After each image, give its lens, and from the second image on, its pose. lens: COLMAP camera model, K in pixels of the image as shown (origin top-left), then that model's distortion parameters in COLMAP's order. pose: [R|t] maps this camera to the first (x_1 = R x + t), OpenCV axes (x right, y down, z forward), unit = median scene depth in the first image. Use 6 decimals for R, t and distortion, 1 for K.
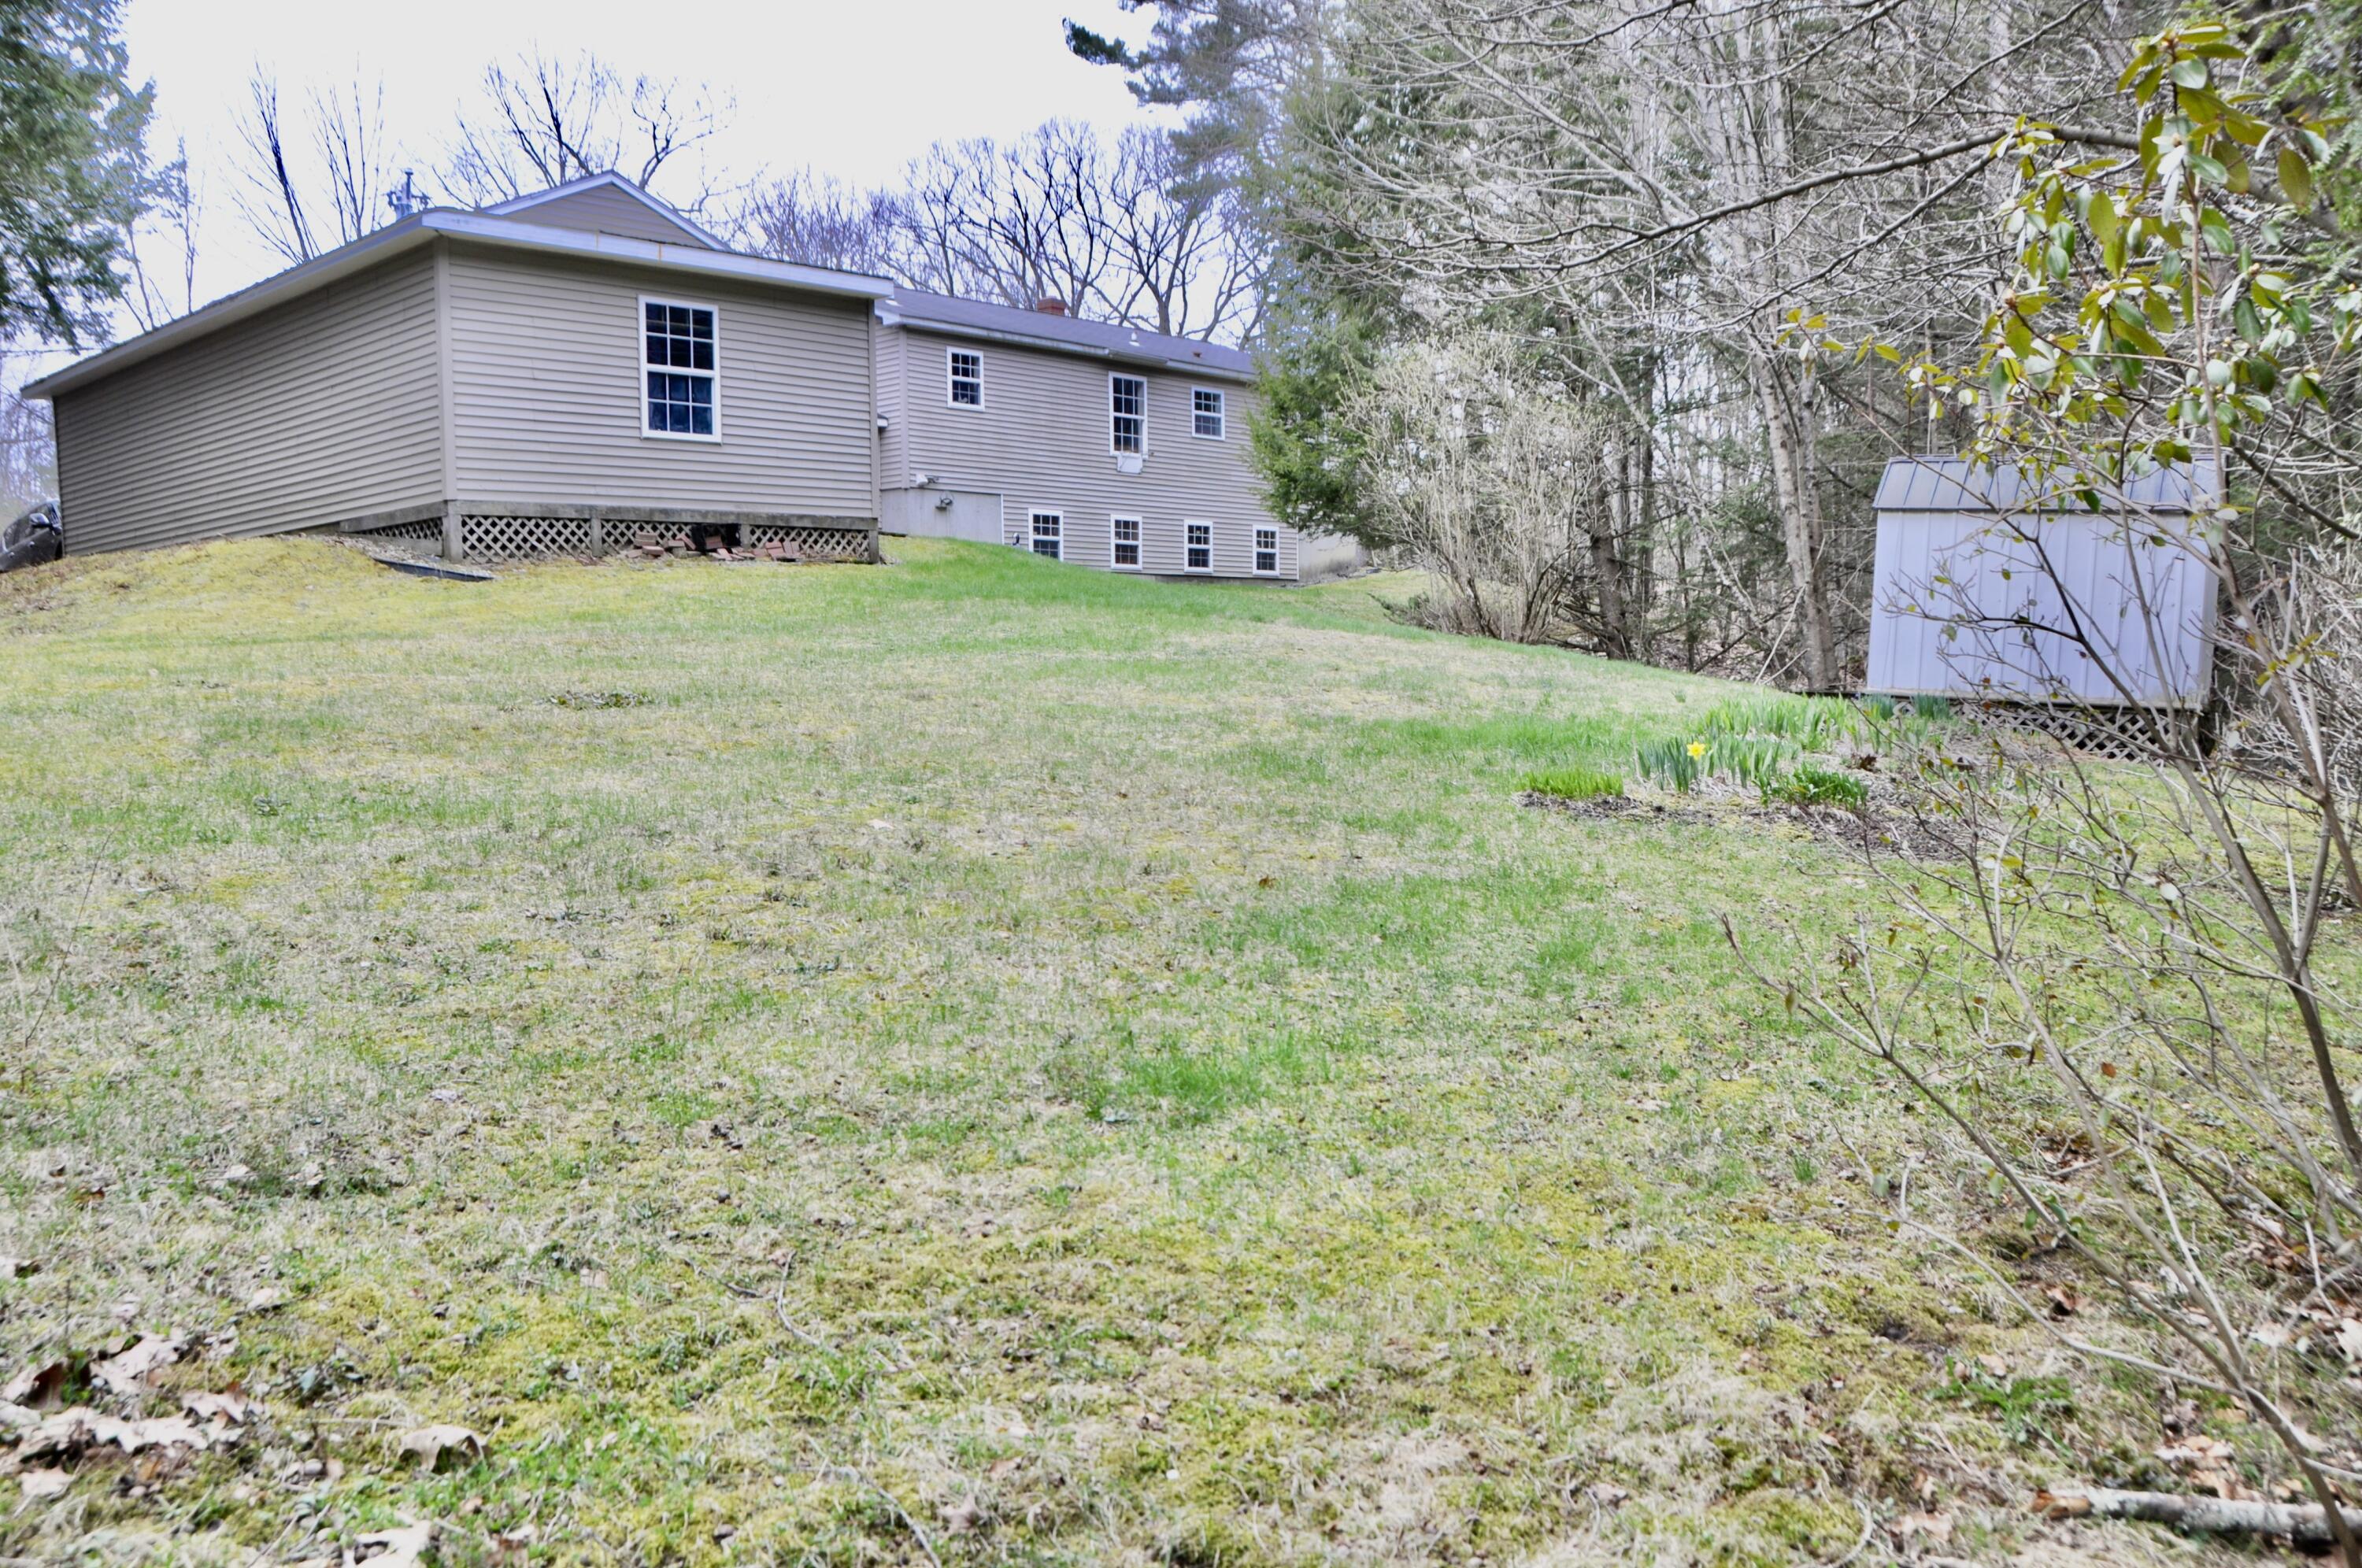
lens RADIAL K [[1819.3, 0, 1191.3], [0, 1819.3, 775.9], [0, 0, 1]] dist [-0.110592, 0.035982]
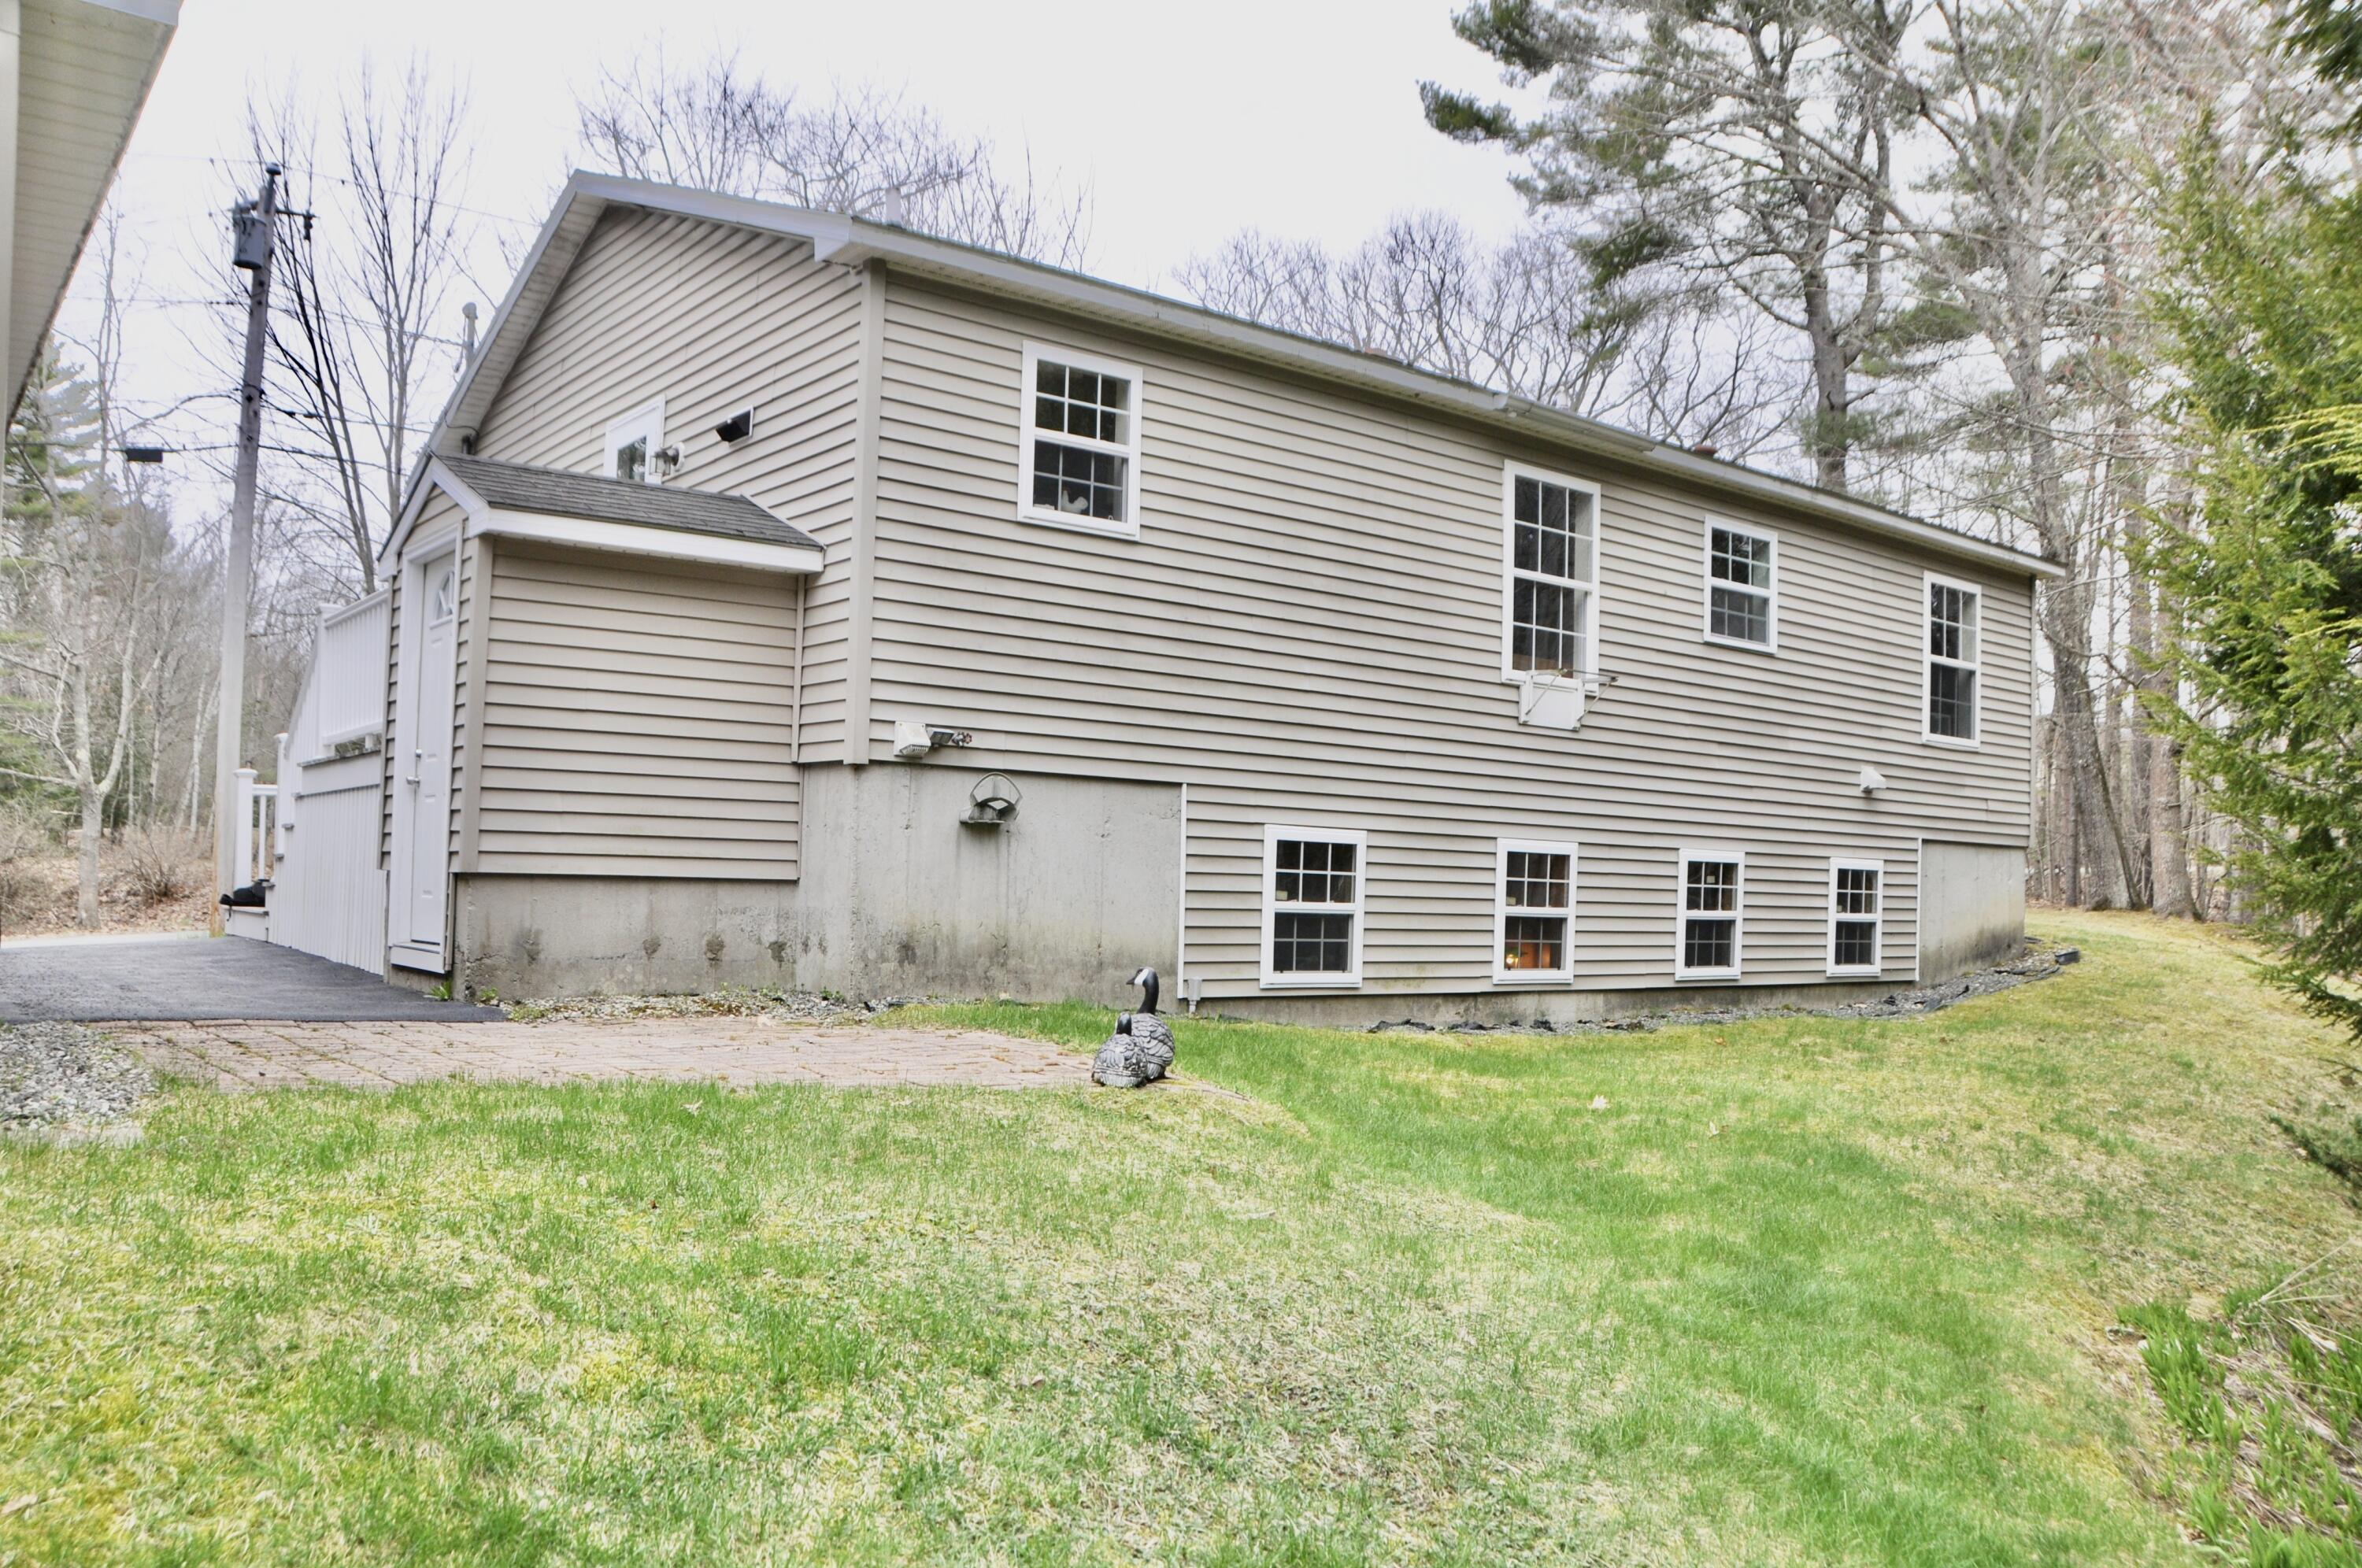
lens RADIAL K [[1819.3, 0, 1185.2], [0, 1819.3, 801.2], [0, 0, 1]] dist [-0.110592, 0.035982]
pose [[0.980656, 0.029256, -0.193539, -0.035168], [-0.052158, 0.992074, -0.114318, -0.104949], [0.188661, 0.122201, 0.974410, 0.619701]]
